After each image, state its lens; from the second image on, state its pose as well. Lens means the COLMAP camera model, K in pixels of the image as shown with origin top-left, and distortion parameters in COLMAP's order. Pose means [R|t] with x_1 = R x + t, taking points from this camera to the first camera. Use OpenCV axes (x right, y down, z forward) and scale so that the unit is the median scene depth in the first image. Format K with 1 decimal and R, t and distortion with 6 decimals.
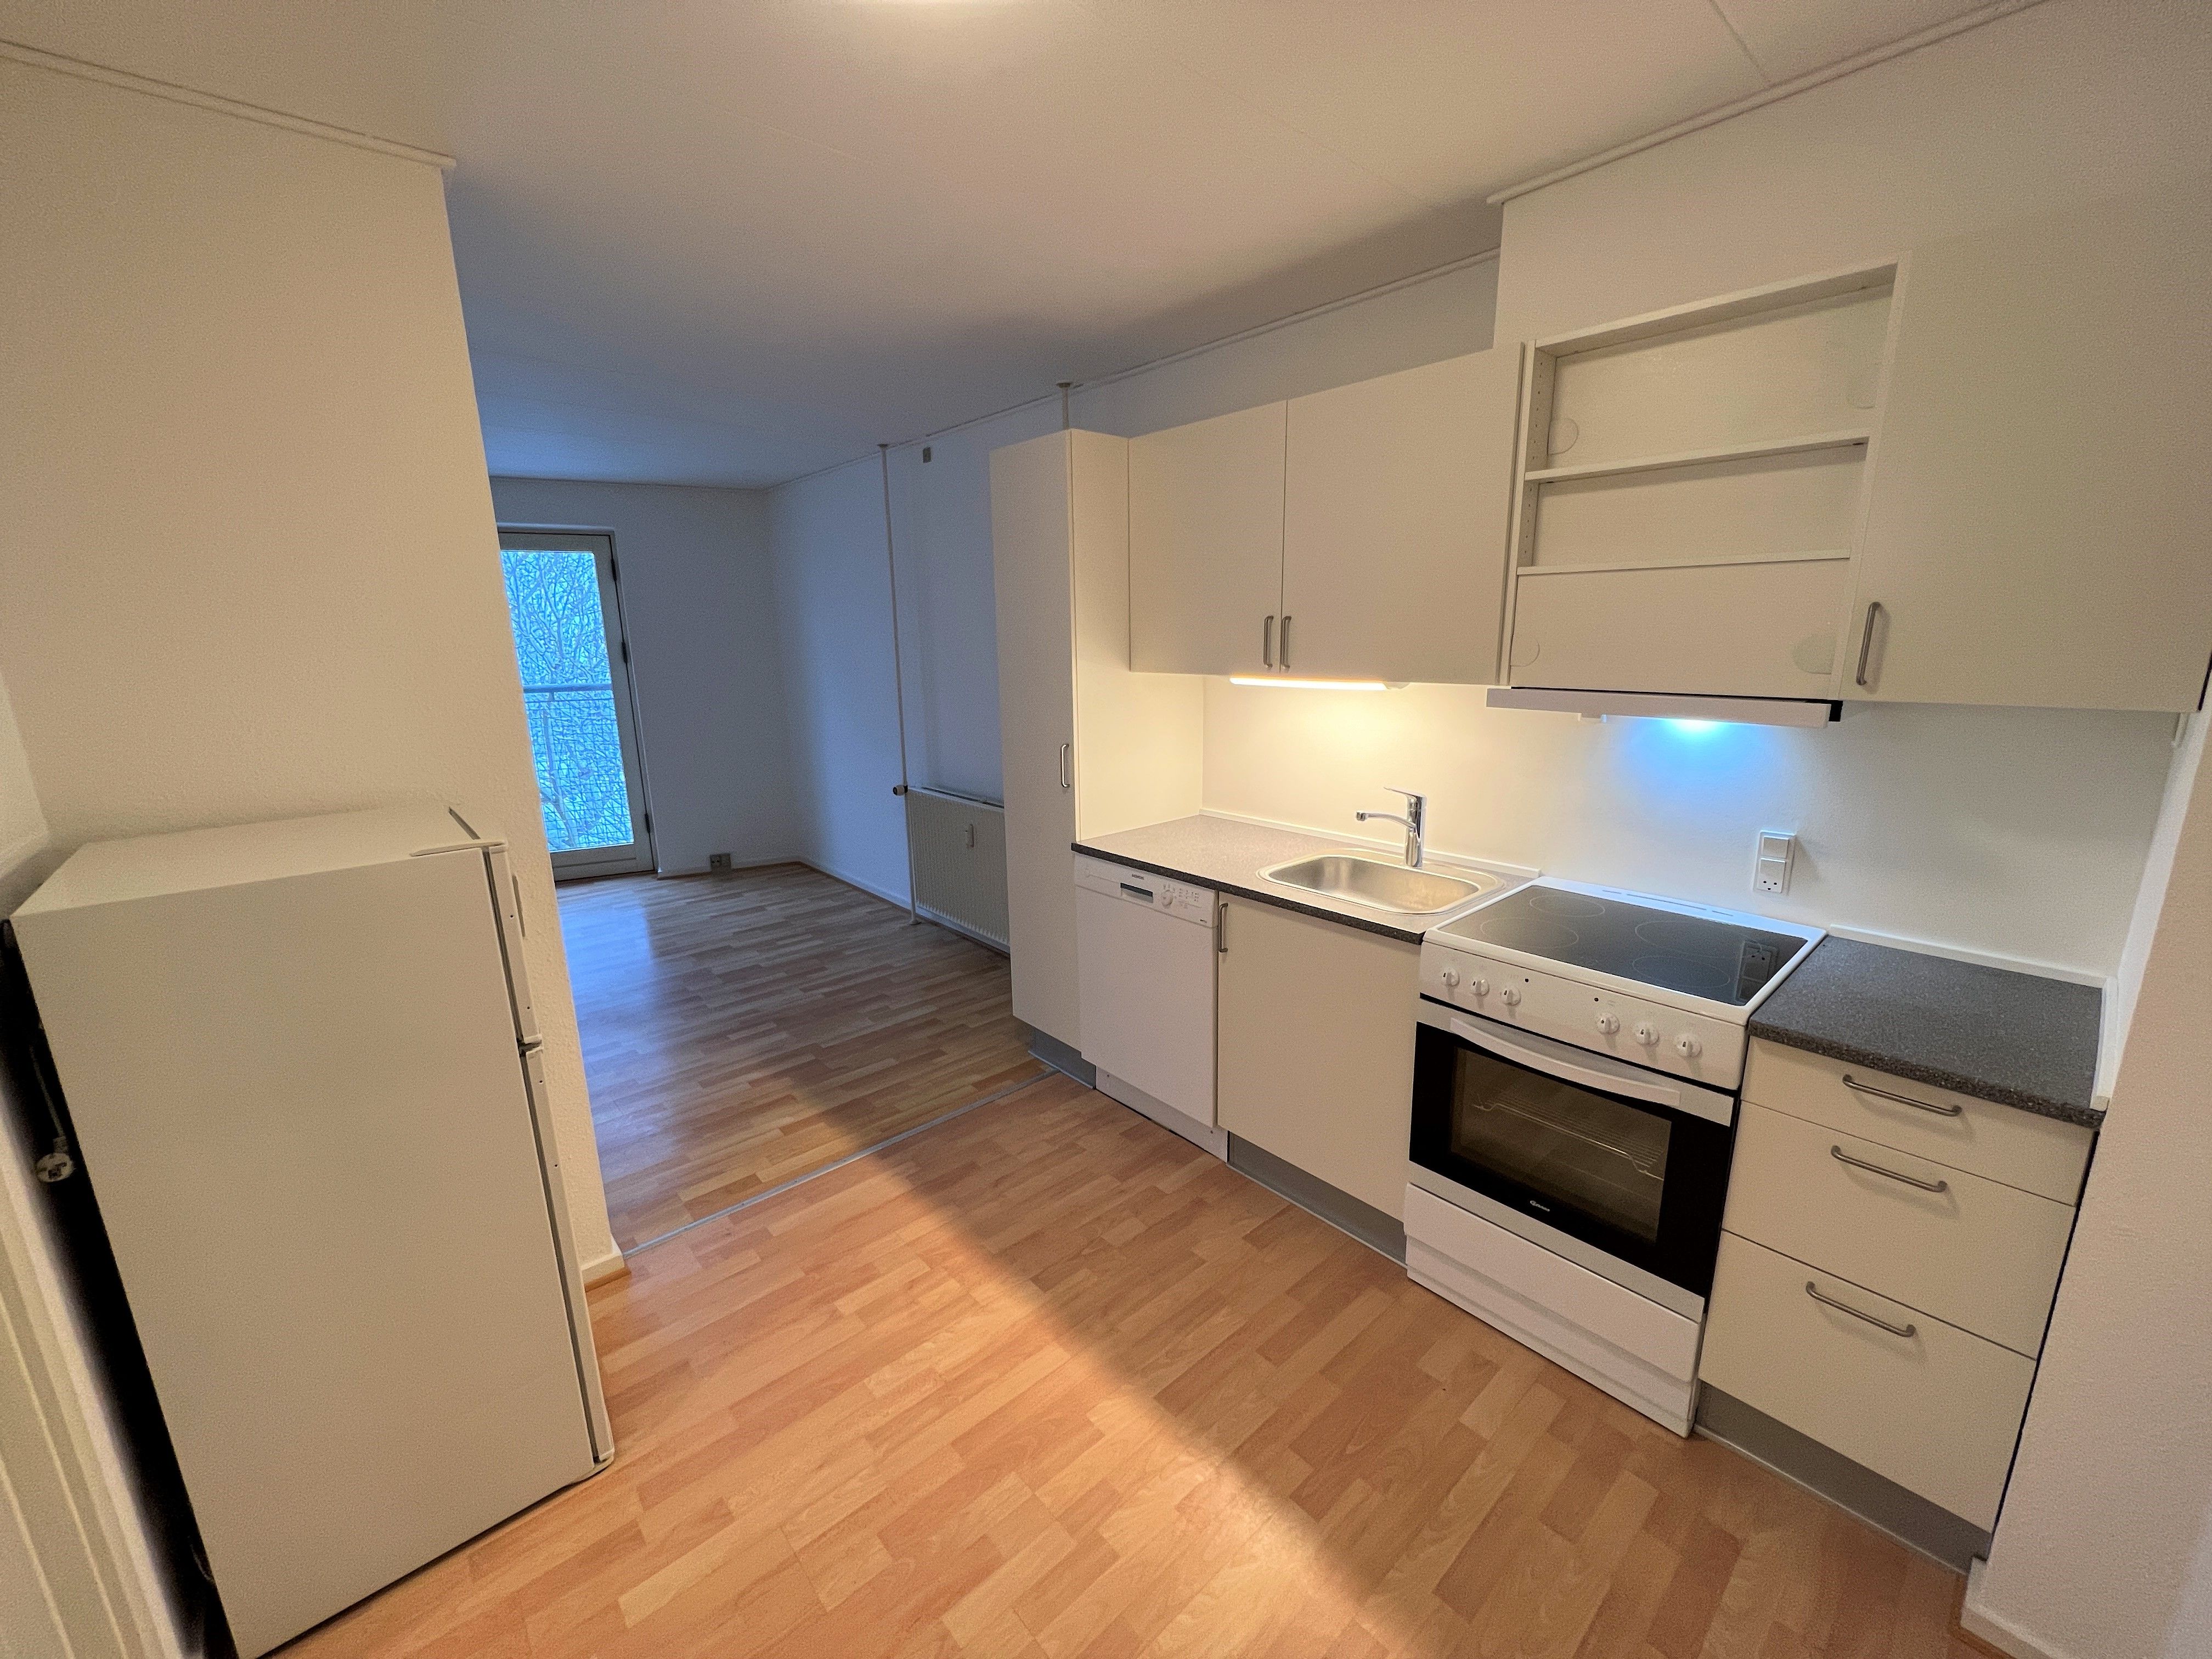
lens RADIAL K [[881.6, 0, 1113.6], [0, 881.6, 830.8], [0, 0, 1]] dist [-0.001370, 0.000387]
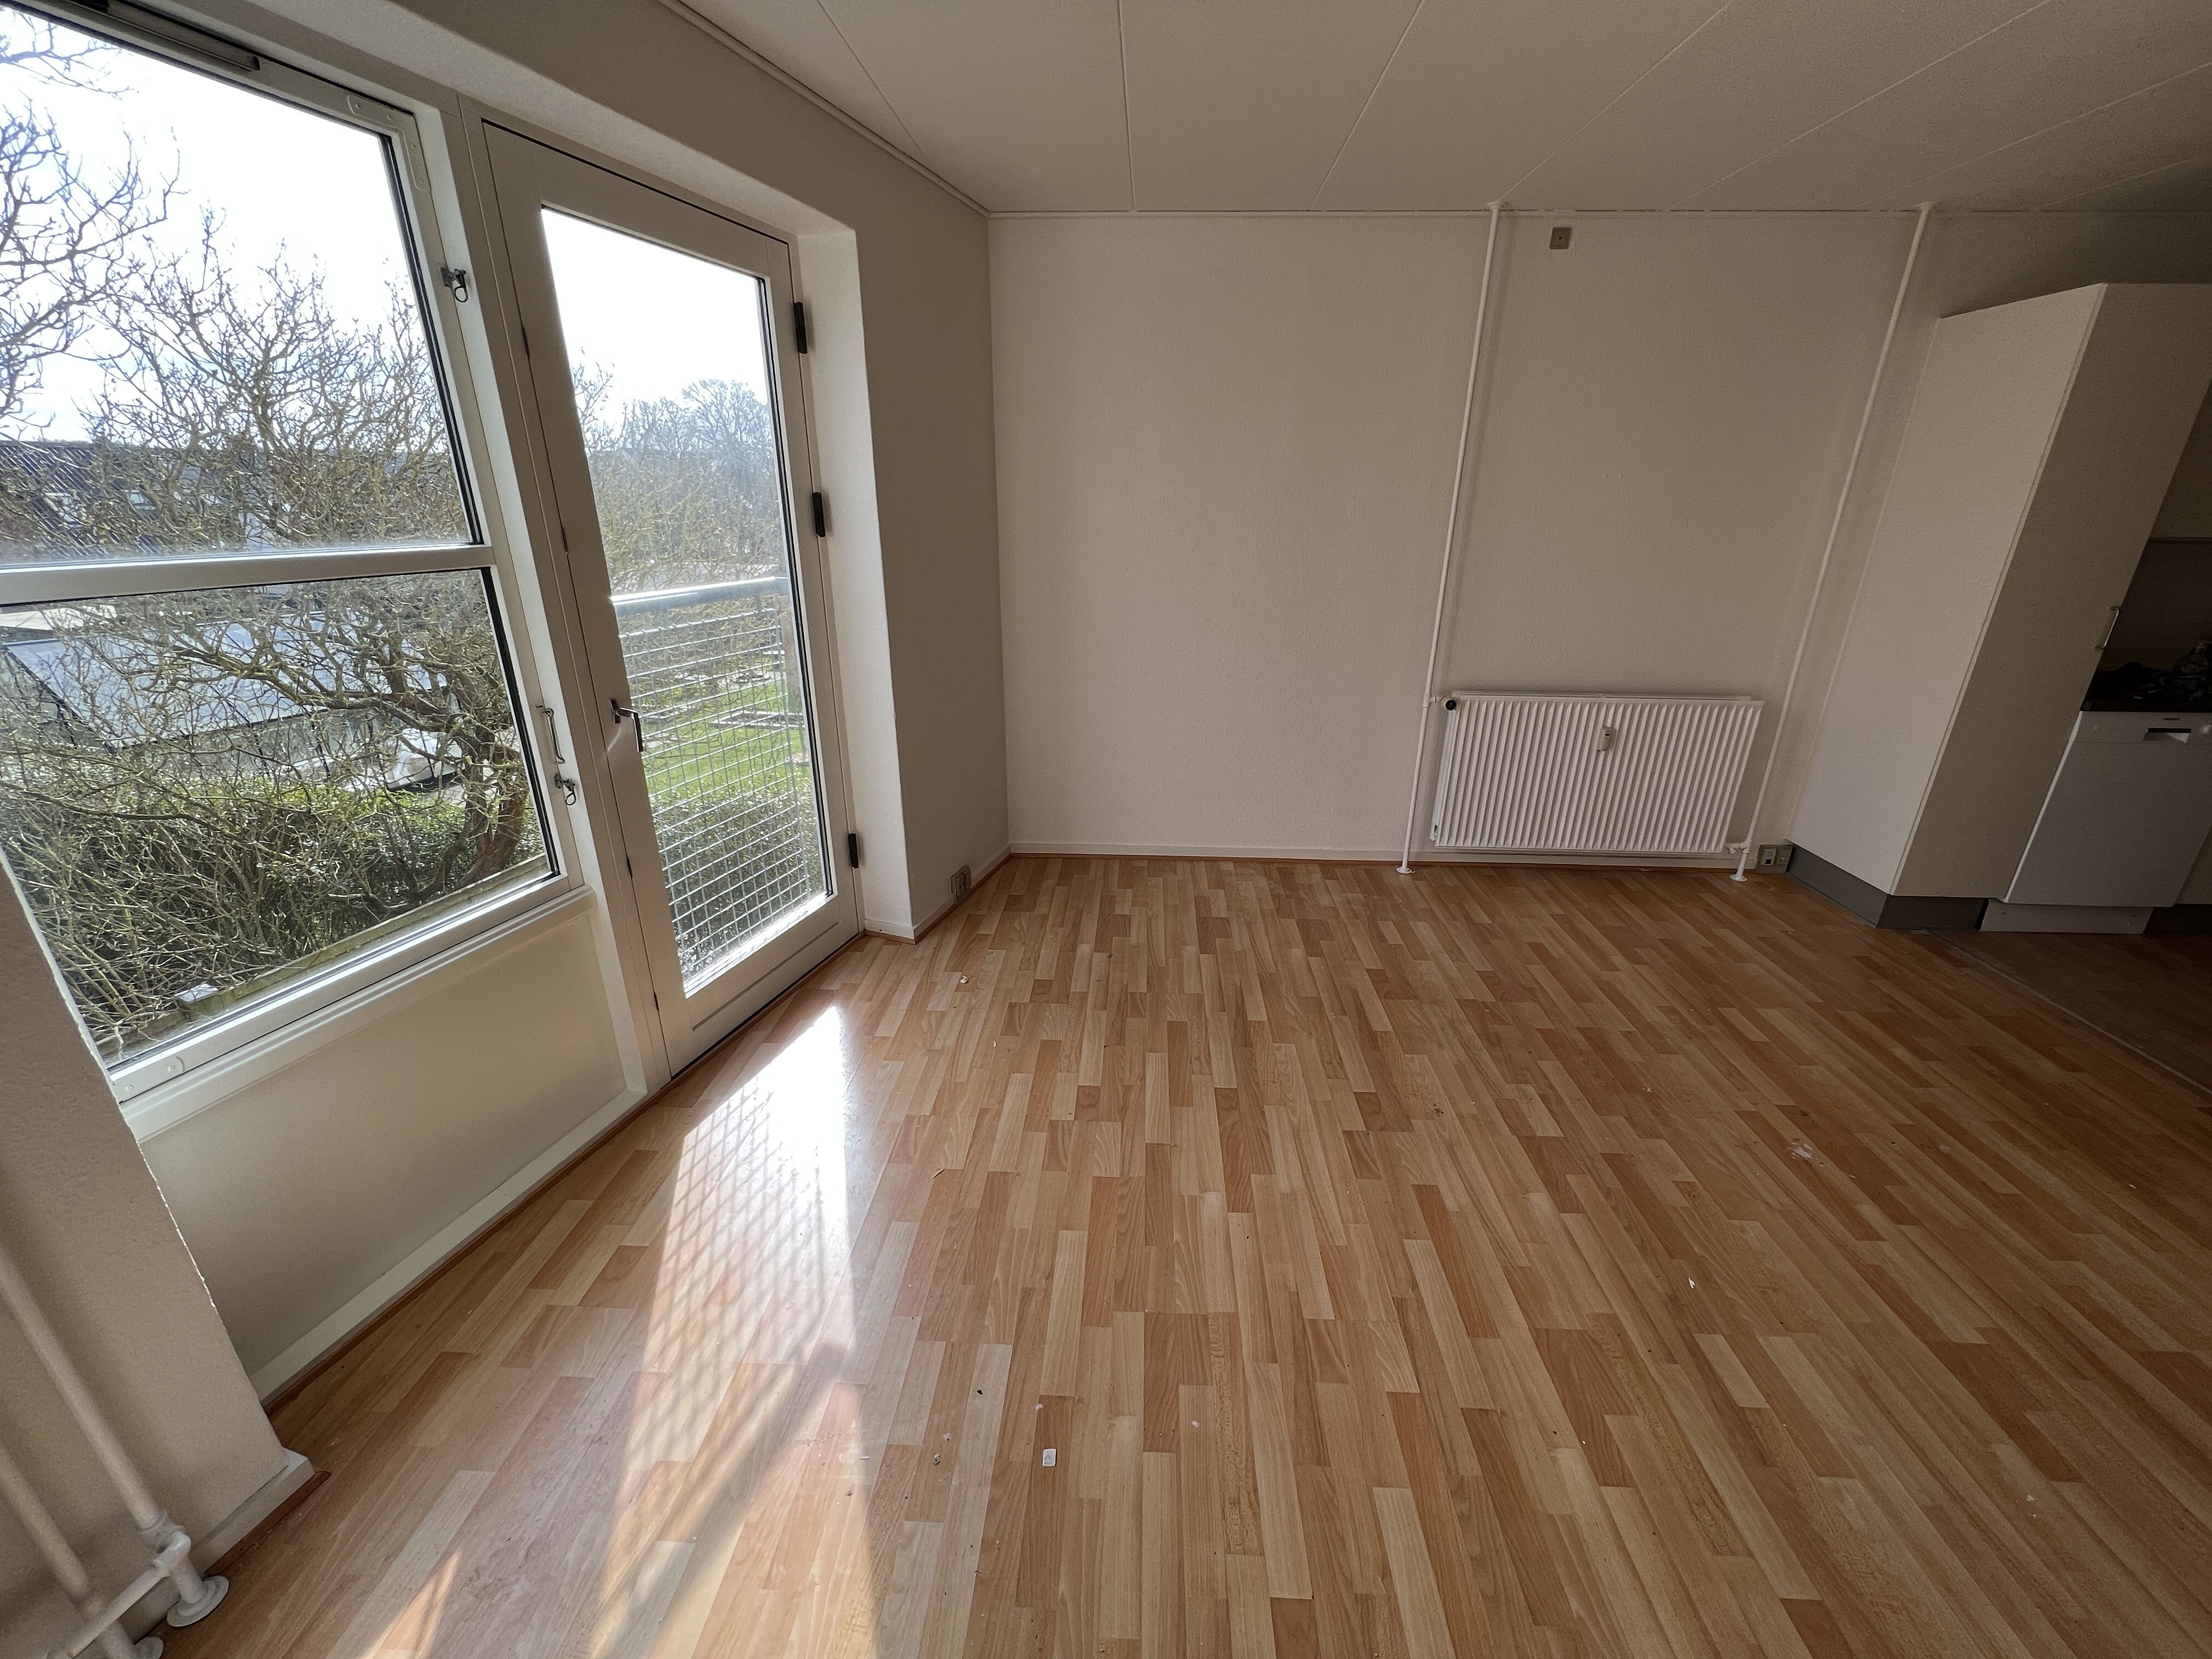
lens RADIAL K [[881.6, 0, 1122.0], [0, 881.6, 839.1], [0, 0, 1]] dist [-0.001370, 0.000387]
pose [[0.689143, -0.237526, 0.684589, -2.068841], [0.135469, 0.970325, 0.200295, -0.260125], [-0.711849, -0.045291, 0.700870, 1.377370]]
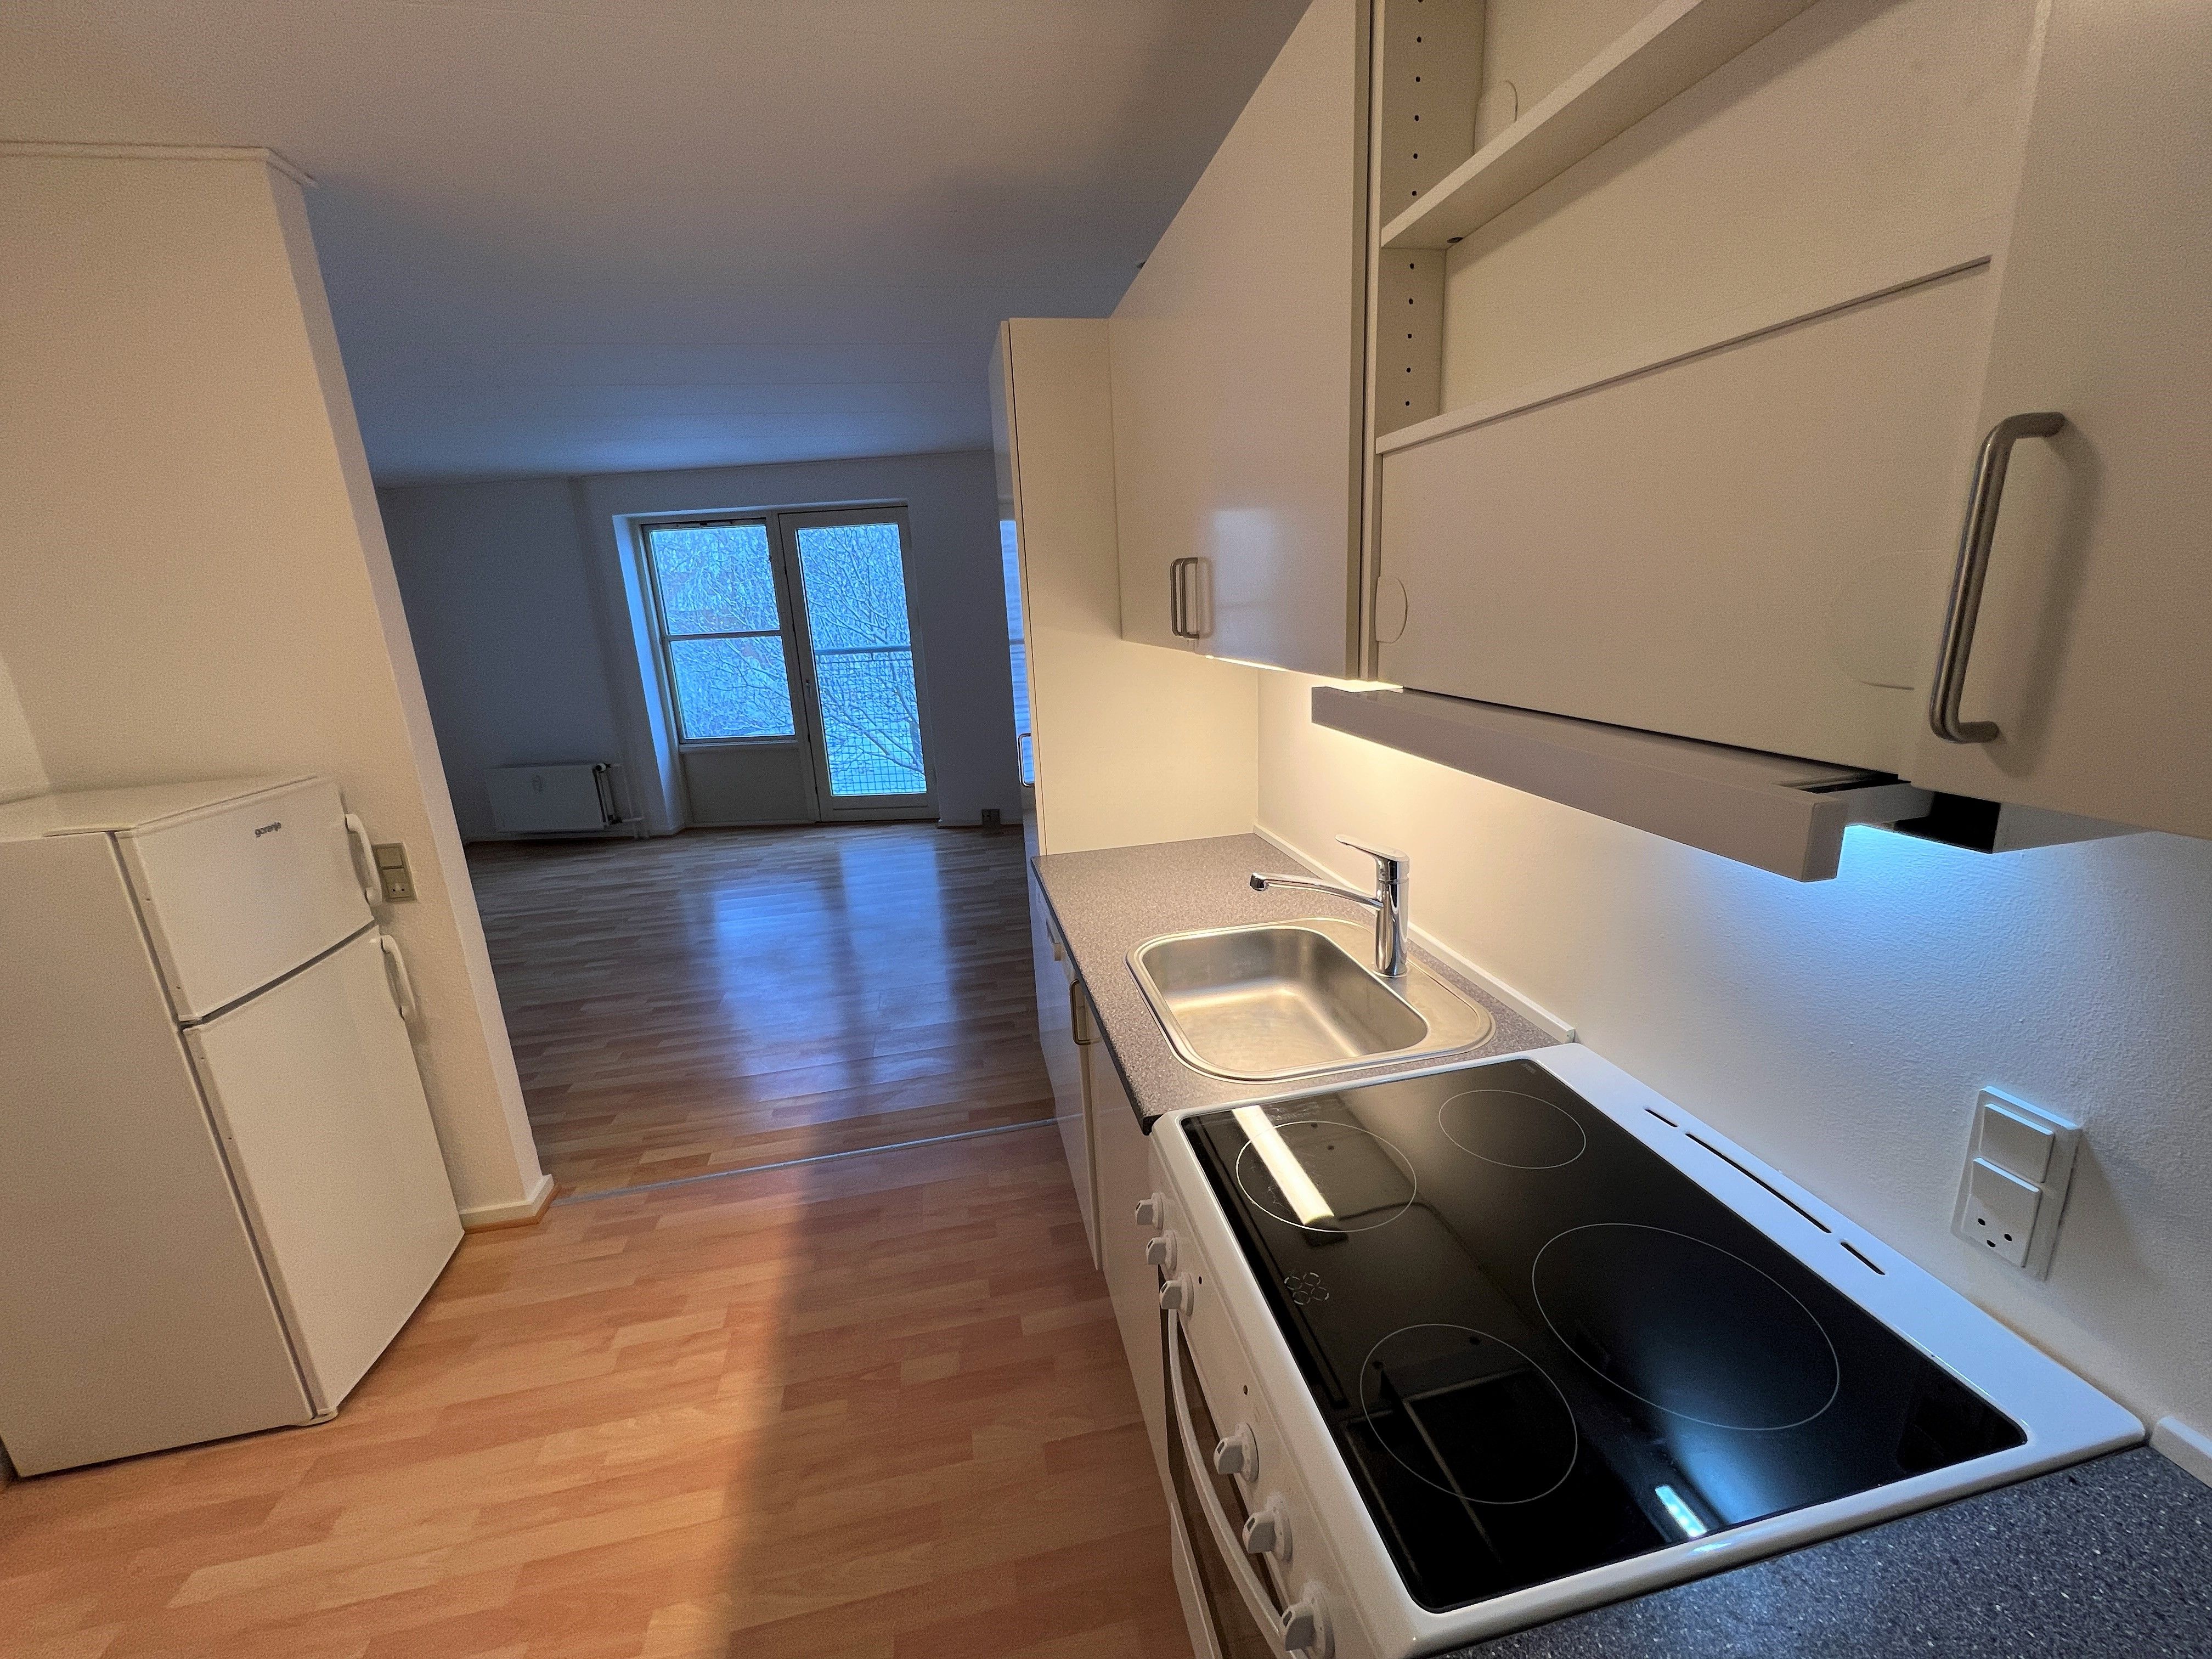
lens RADIAL K [[881.6, 0, 1115.9], [0, 881.6, 831.1], [0, 0, 1]] dist [-0.001370, 0.000387]
pose [[0.866233, 0.102145, -0.489087, 0.521907], [-0.076026, 0.994428, 0.073032, -0.095308], [0.493822, -0.026080, 0.869172, 0.441019]]
